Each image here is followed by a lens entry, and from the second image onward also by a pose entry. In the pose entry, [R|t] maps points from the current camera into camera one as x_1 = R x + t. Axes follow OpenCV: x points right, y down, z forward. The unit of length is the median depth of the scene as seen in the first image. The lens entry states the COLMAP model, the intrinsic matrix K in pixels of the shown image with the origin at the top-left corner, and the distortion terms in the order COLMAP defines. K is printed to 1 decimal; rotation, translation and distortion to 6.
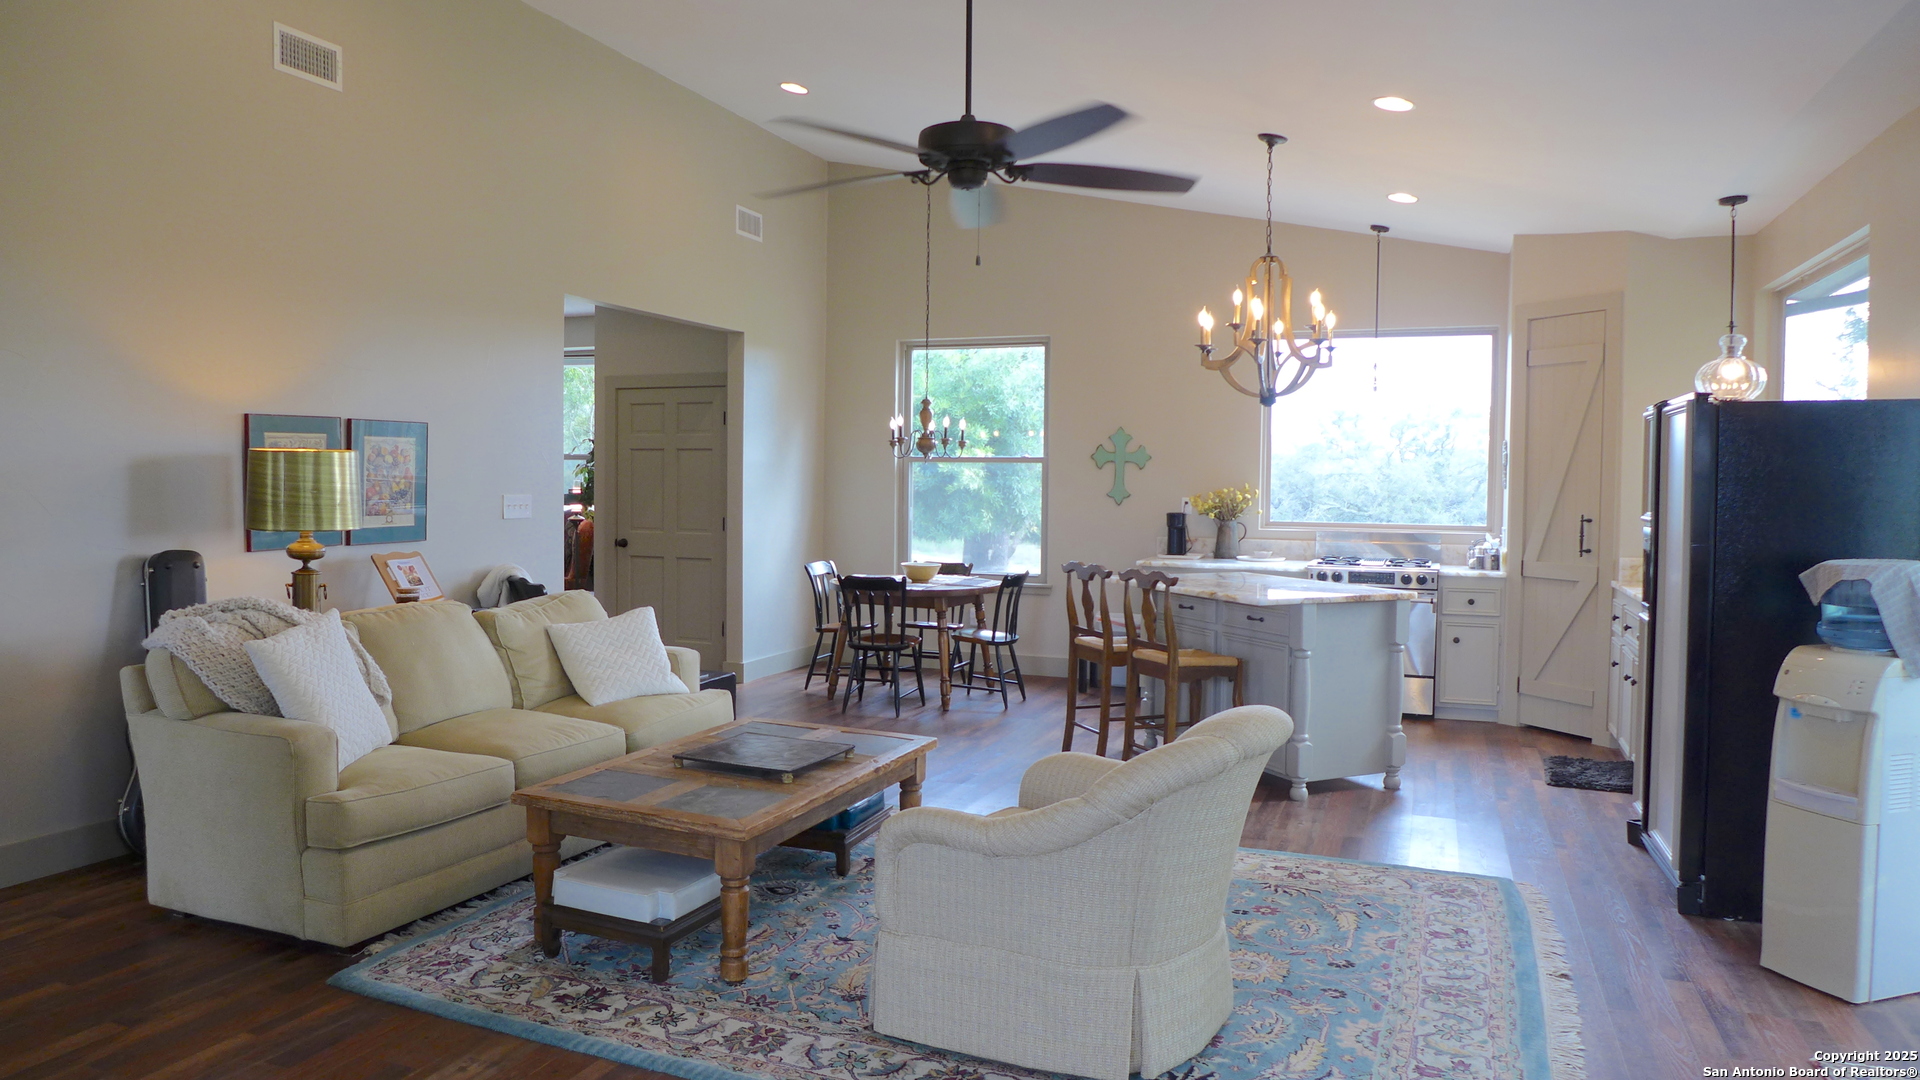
lens RADIAL K [[1259.8, 0, 948.5], [0, 1259.8, 533.2], [0, 0, 1]] dist [-0.059538, 0.016435]
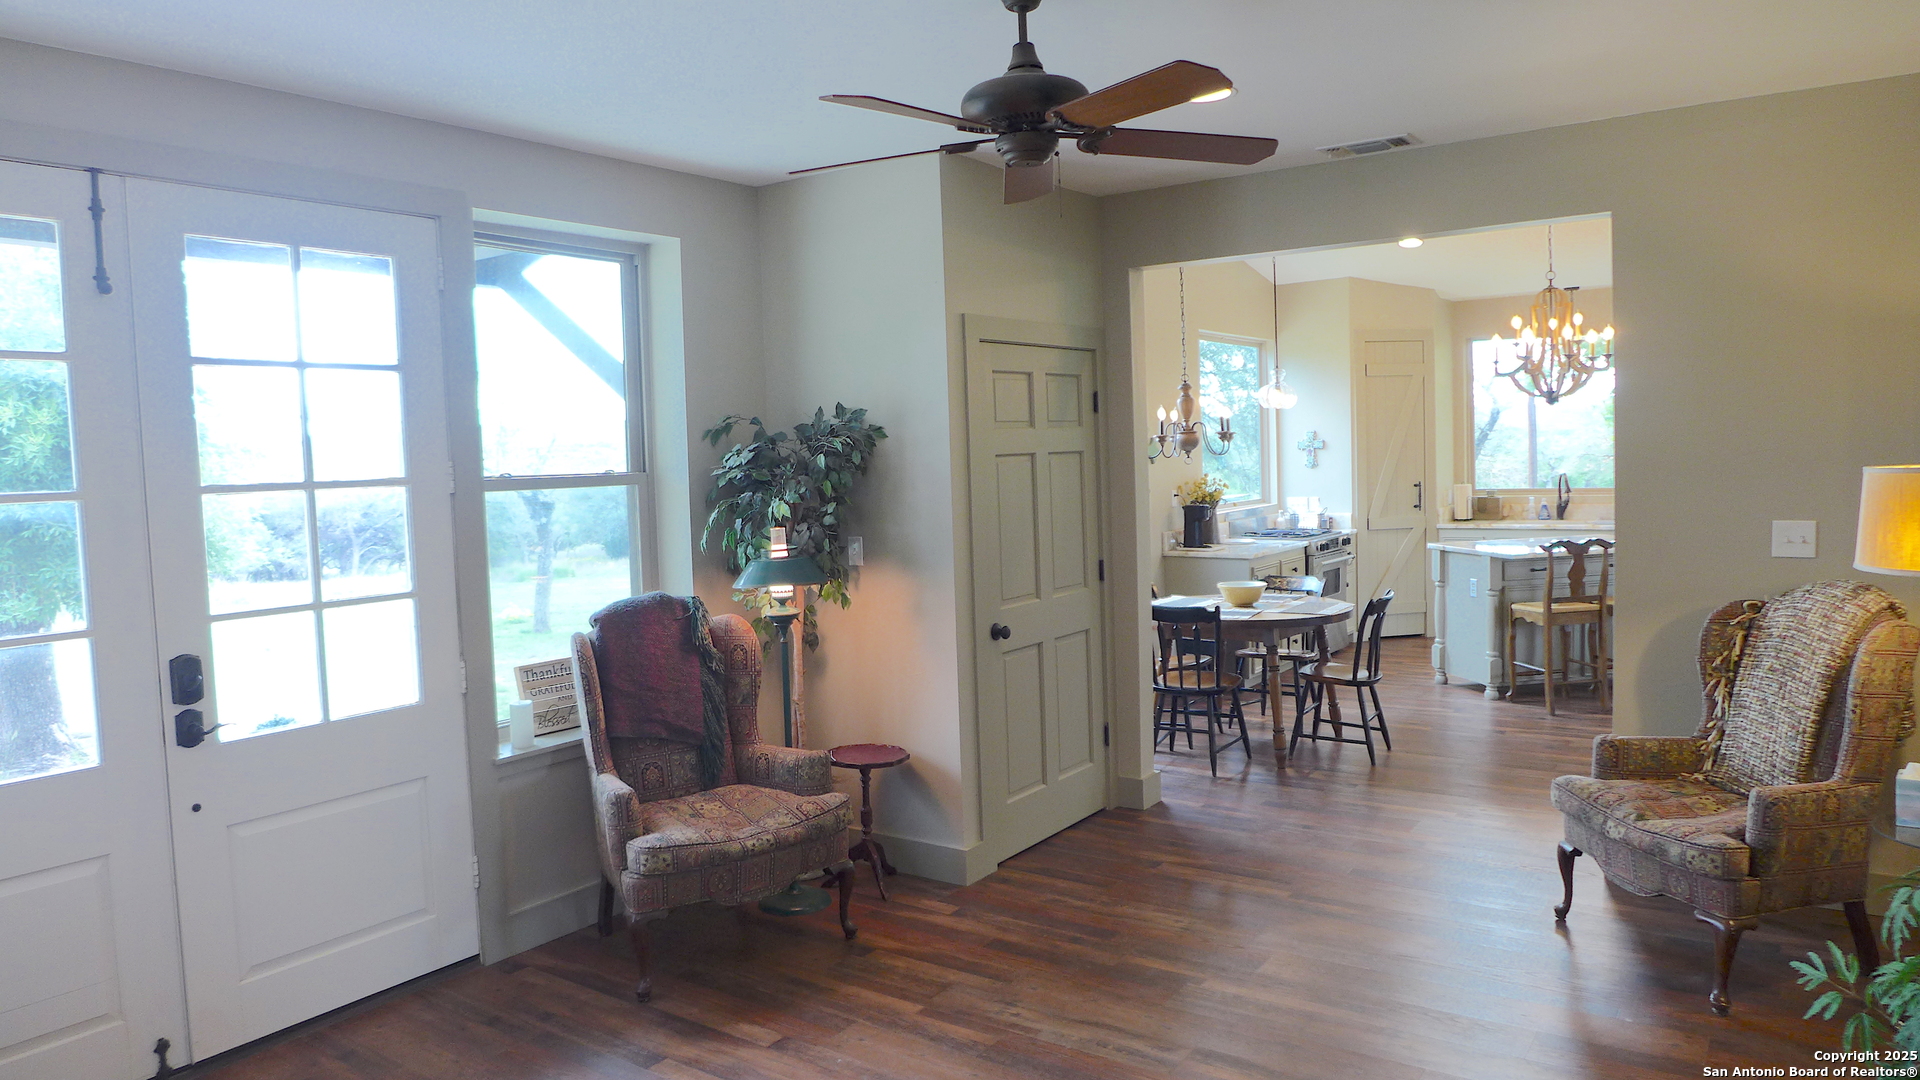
lens RADIAL K [[1259.8, 0, 948.5], [0, 1259.8, 533.2], [0, 0, 1]] dist [-0.059538, 0.016435]
pose [[0.222551, -0.083086, 0.971374, -1.480386], [0.074268, 0.994912, 0.068084, -0.134560], [-0.972088, 0.056990, 0.227589, 1.731724]]
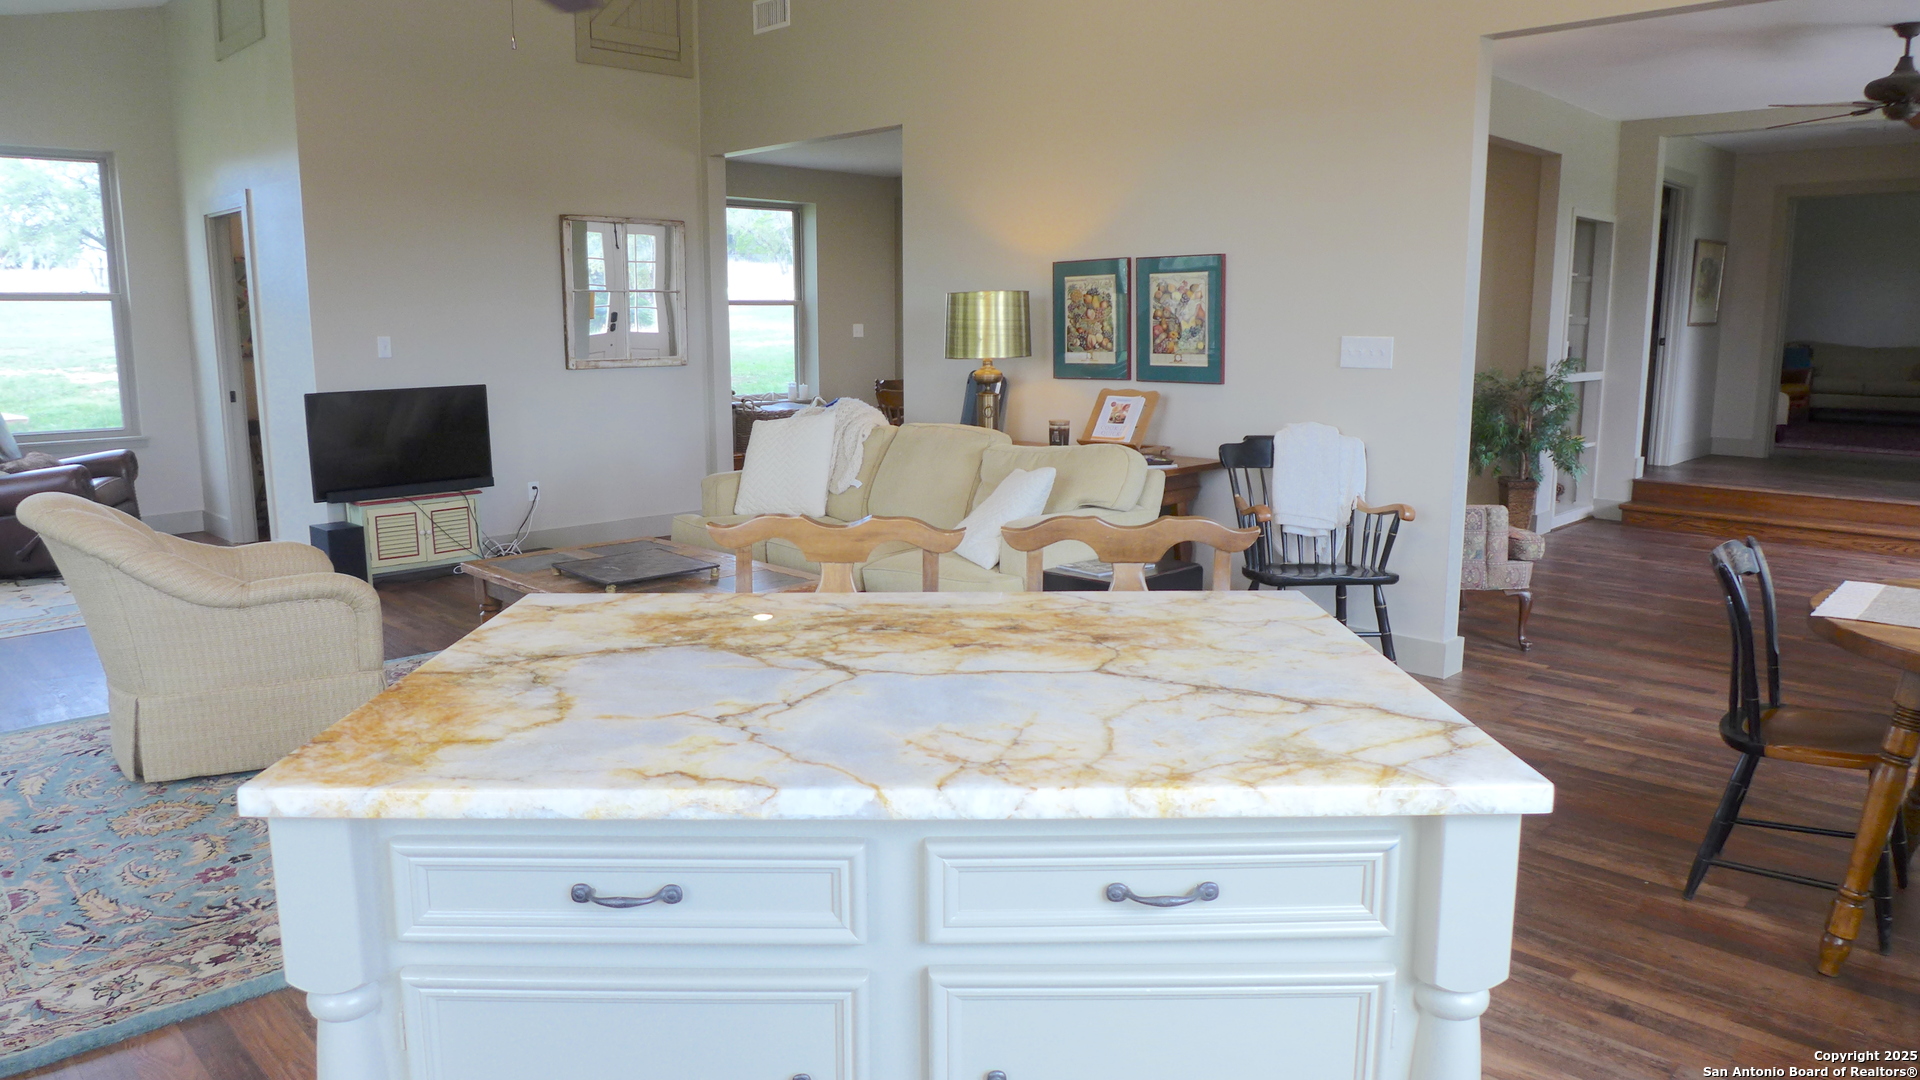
lens RADIAL K [[1259.8, 0, 948.5], [0, 1259.8, 533.2], [0, 0, 1]] dist [-0.059538, 0.016435]
pose [[-0.405933, 0.140622, -0.903019, 0.624158], [-0.039057, 0.984519, 0.170871, -0.043951], [0.913068, 0.104631, -0.394157, 1.453908]]
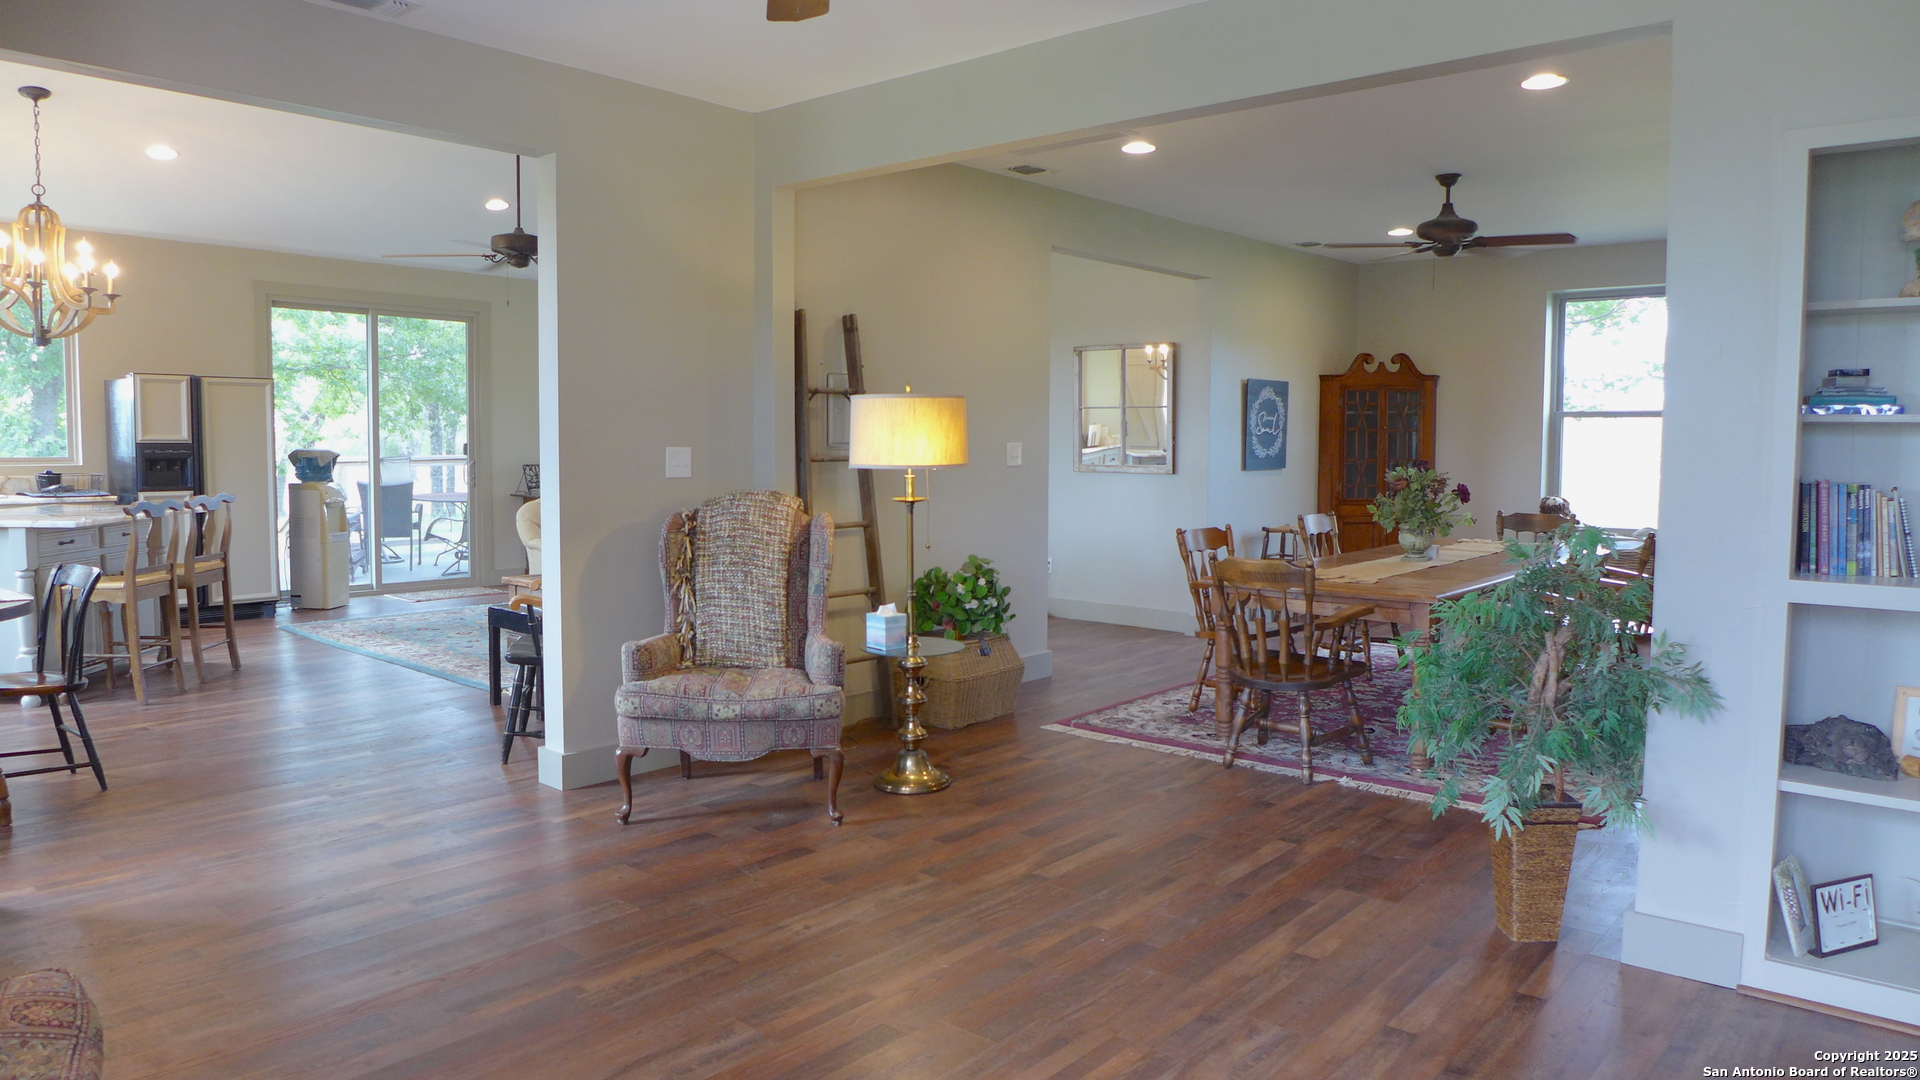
lens RADIAL K [[1259.8, 0, 948.5], [0, 1259.8, 533.2], [0, 0, 1]] dist [-0.059538, 0.016435]
pose [[-0.947828, -0.045649, 0.315497, -1.058303], [-0.008540, 0.992975, 0.118018, -0.094705], [-0.318668, 0.109167, -0.941559, 2.305081]]
